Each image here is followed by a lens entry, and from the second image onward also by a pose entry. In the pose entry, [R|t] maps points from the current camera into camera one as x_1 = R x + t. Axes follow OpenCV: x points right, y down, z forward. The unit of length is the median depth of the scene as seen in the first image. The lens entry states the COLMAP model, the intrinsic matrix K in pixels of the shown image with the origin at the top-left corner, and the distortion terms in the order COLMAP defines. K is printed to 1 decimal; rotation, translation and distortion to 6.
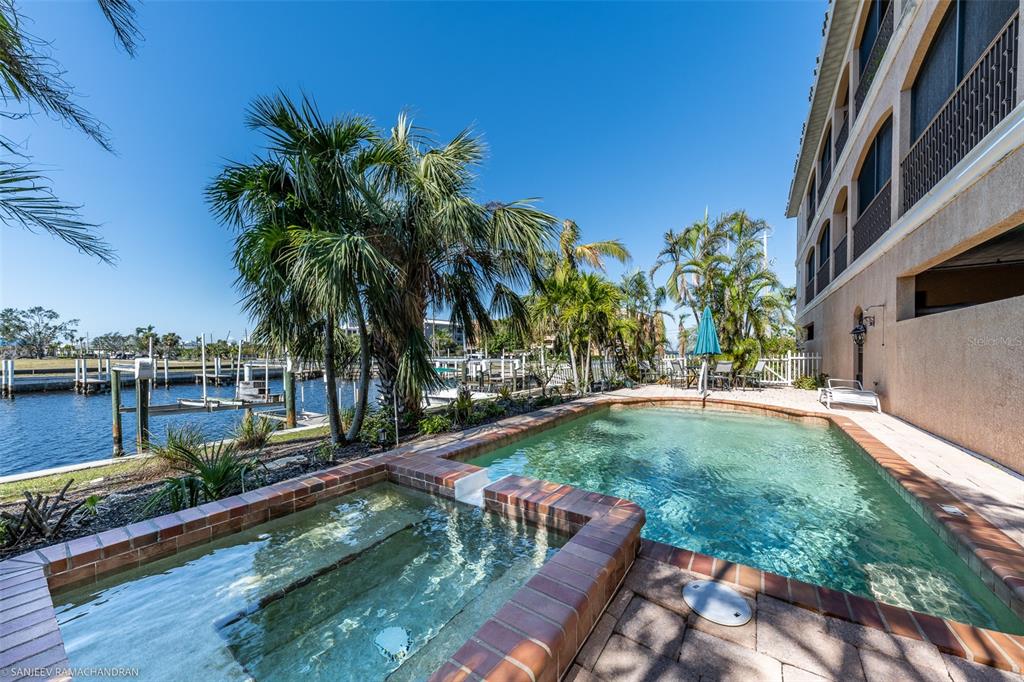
lens RADIAL K [[363.1, 0, 492.6], [0, 363.1, 355.3], [0, 0, 1]] dist [-0.002084, -0.000796]
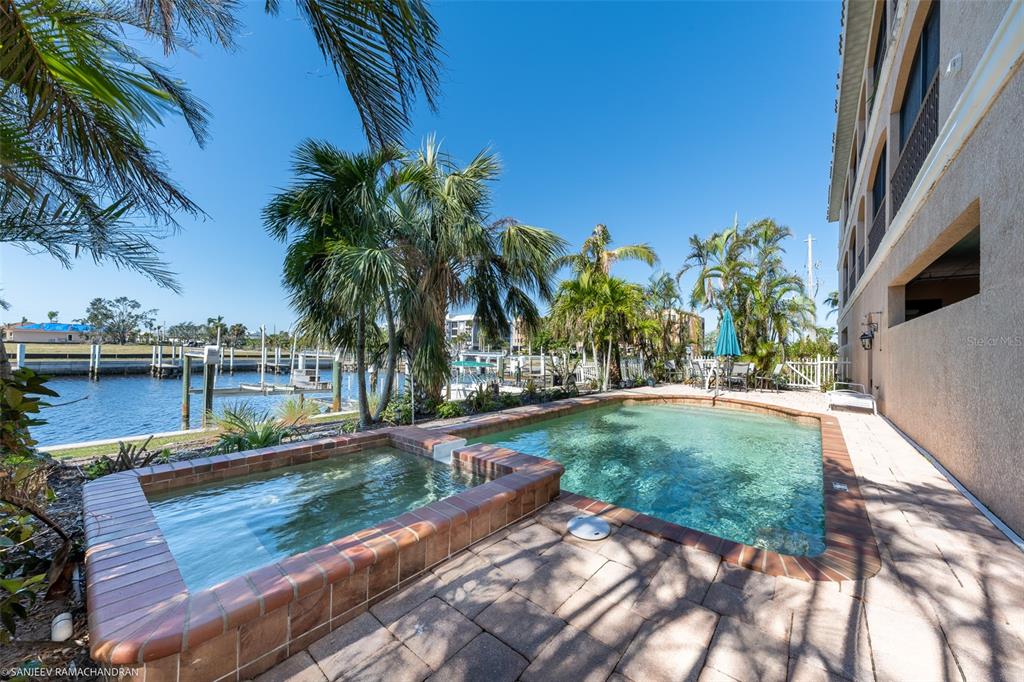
lens RADIAL K [[363.1, 0, 522.0], [0, 363.1, 341.4], [0, 0, 1]] dist [-0.002084, -0.000796]
pose [[0.997834, 0.024524, -0.061043, 0.078329], [-0.026385, 0.999206, -0.029868, 0.003237], [0.060262, 0.031414, 0.997688, -0.077074]]
